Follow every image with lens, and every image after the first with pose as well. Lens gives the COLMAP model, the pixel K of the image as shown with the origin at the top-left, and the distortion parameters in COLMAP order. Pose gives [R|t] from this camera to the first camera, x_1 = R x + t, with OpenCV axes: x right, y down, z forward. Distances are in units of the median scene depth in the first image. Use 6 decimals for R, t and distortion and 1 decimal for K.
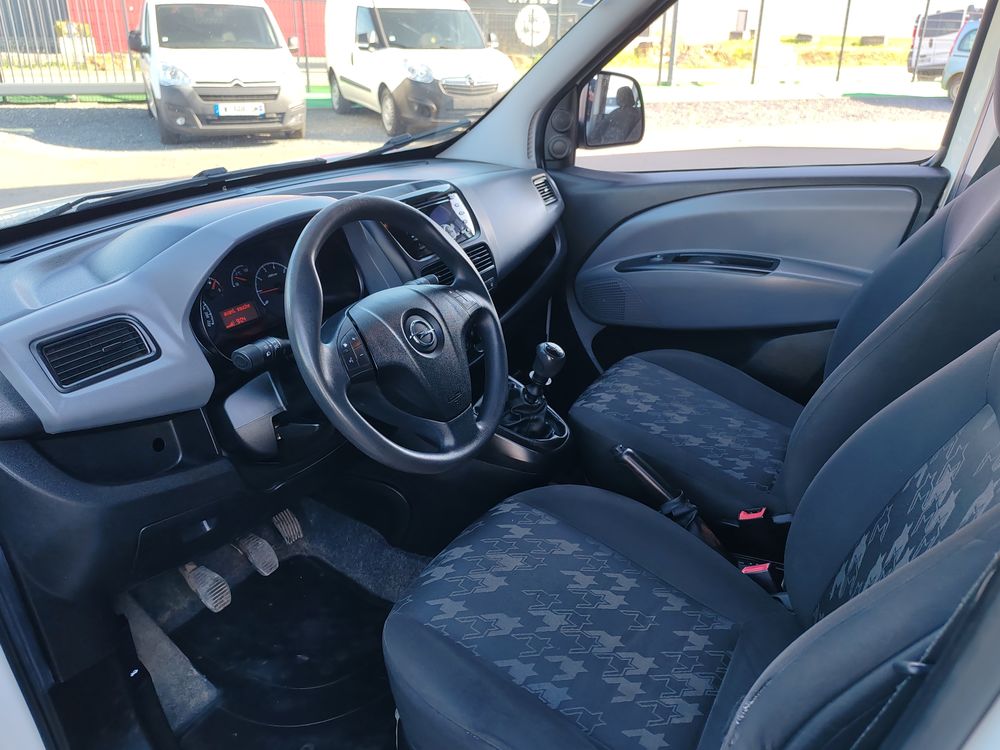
lens RADIAL K [[786.7, 0, 504.9], [0, 786.7, 378.0], [0, 0, 1]] dist [0.063180, -0.117168]
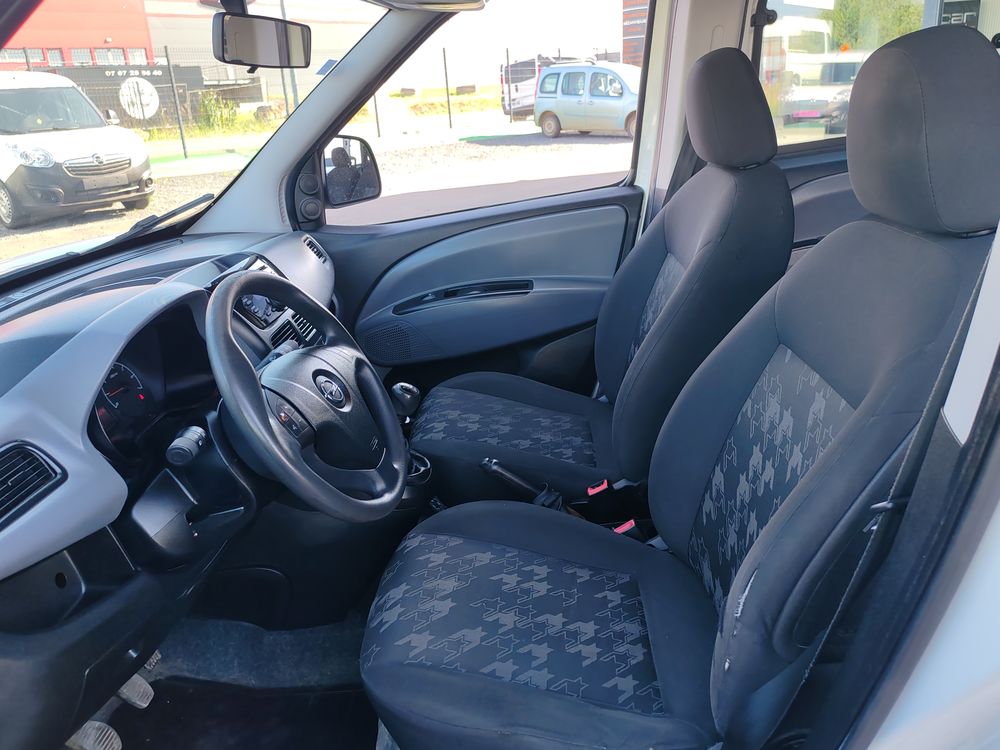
lens RADIAL K [[786.7, 0, 504.9], [0, 786.7, 378.0], [0, 0, 1]] dist [0.063180, -0.117168]
pose [[0.886153, -0.214219, 0.410904, -0.210261], [0.240488, 0.970570, -0.012643, -0.003767], [-0.396103, 0.110022, 0.911591, -0.023536]]
